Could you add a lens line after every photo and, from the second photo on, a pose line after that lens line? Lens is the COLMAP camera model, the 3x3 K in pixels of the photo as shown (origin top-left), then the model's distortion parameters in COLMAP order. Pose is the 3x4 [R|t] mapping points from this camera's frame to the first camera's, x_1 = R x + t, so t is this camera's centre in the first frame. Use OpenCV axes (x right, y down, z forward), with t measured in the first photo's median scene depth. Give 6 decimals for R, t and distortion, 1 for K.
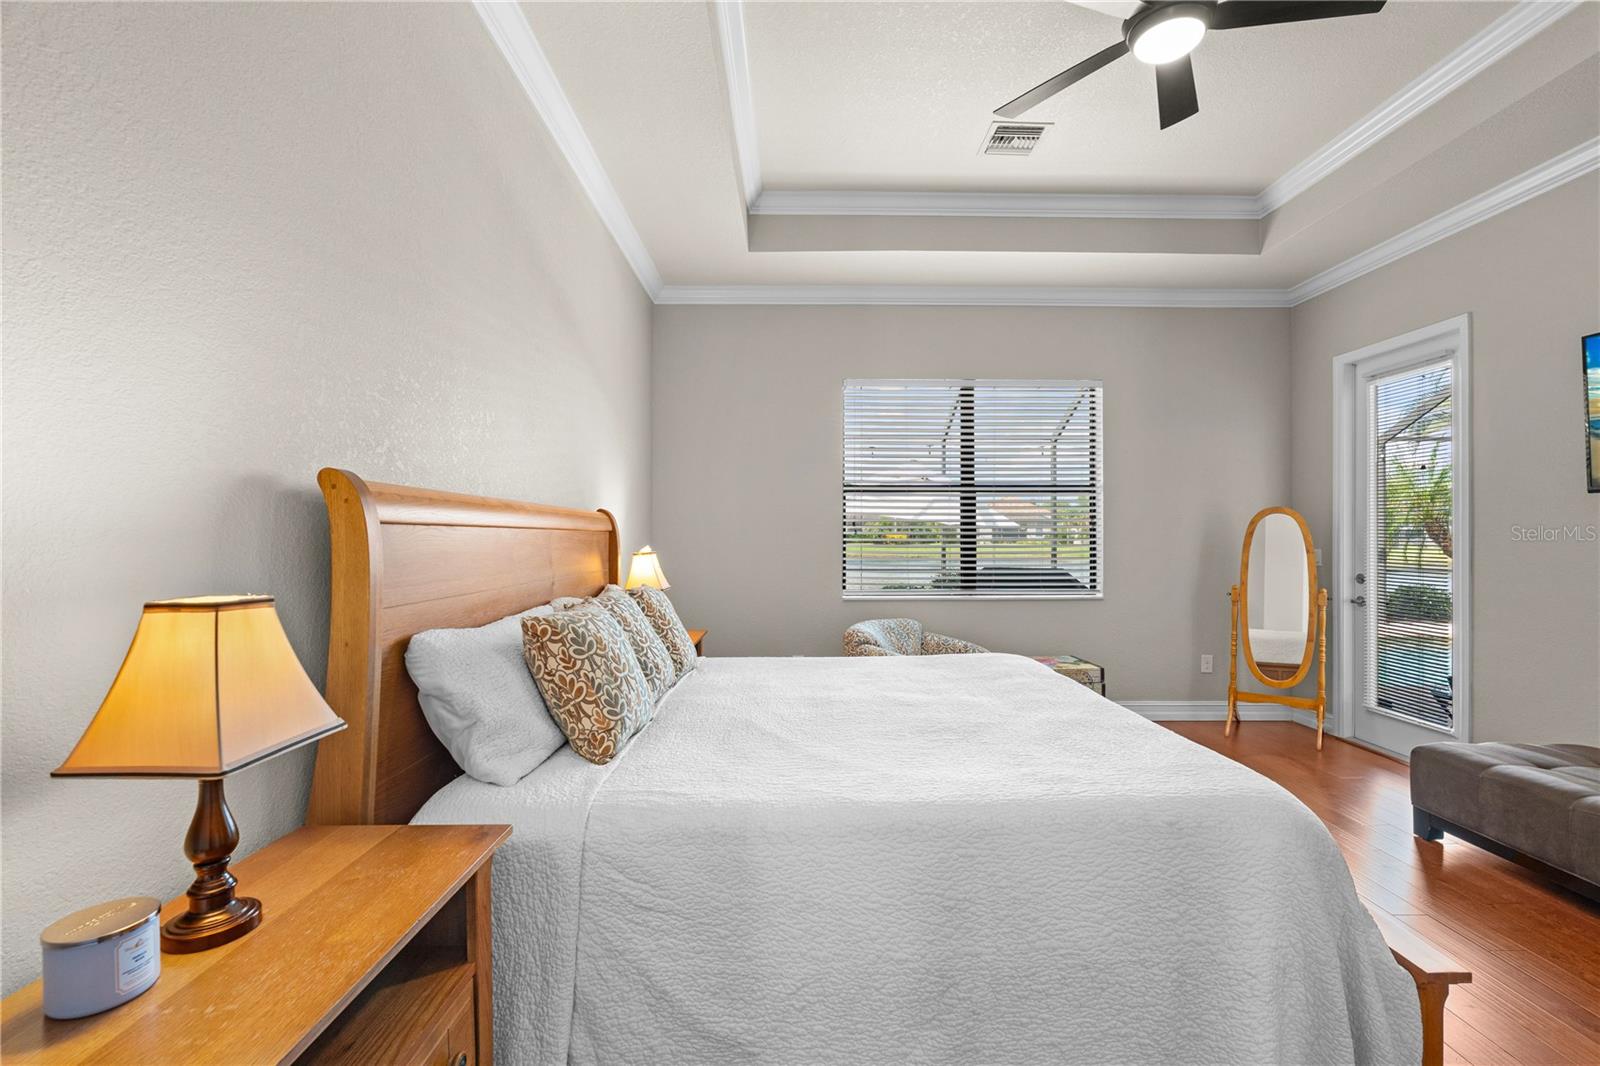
lens RADIAL K [[697.3, 0, 800.0], [0, 697.3, 533.0], [0, 0, 1]] dist [-0.001010, -0.000035]
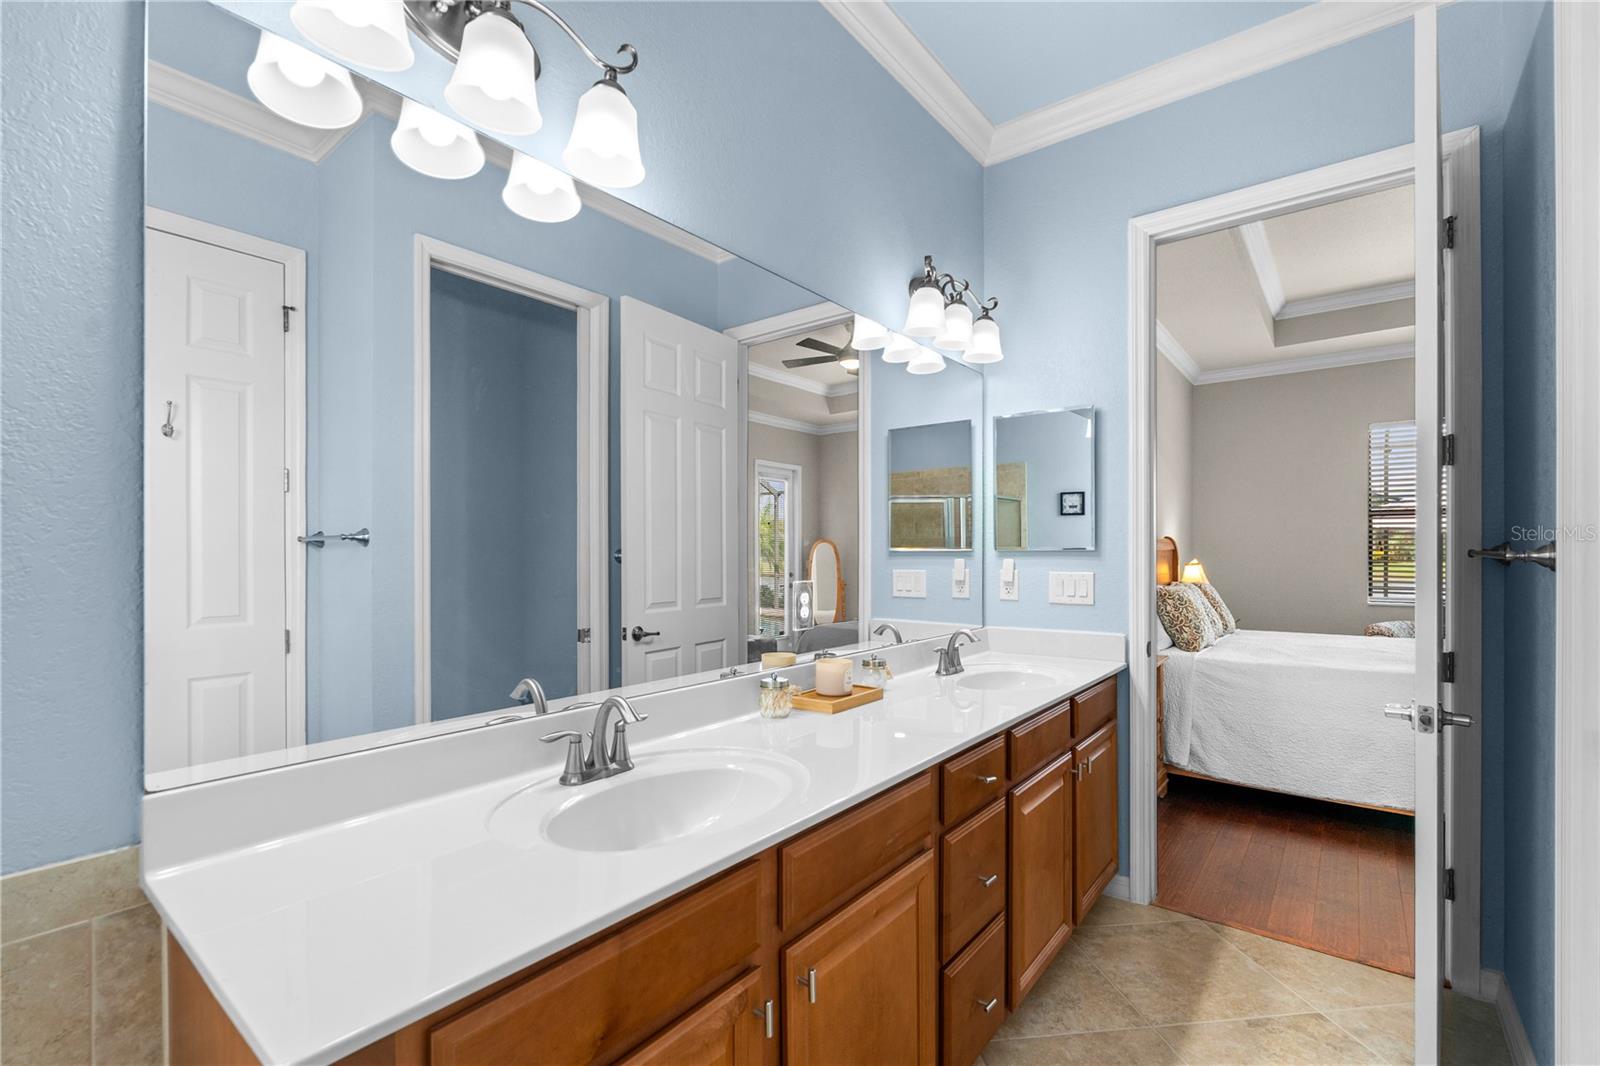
lens RADIAL K [[709.1, 0, 807.5], [0, 709.1, 548.8], [0, 0, 1]] dist [-0.001398, 0.000086]
pose [[0.784018, -0.002695, -0.620733, 0.089902], [0.002777, 0.999996, -0.000835, -0.005647], [0.620732, -0.001069, 0.784022, -0.867020]]
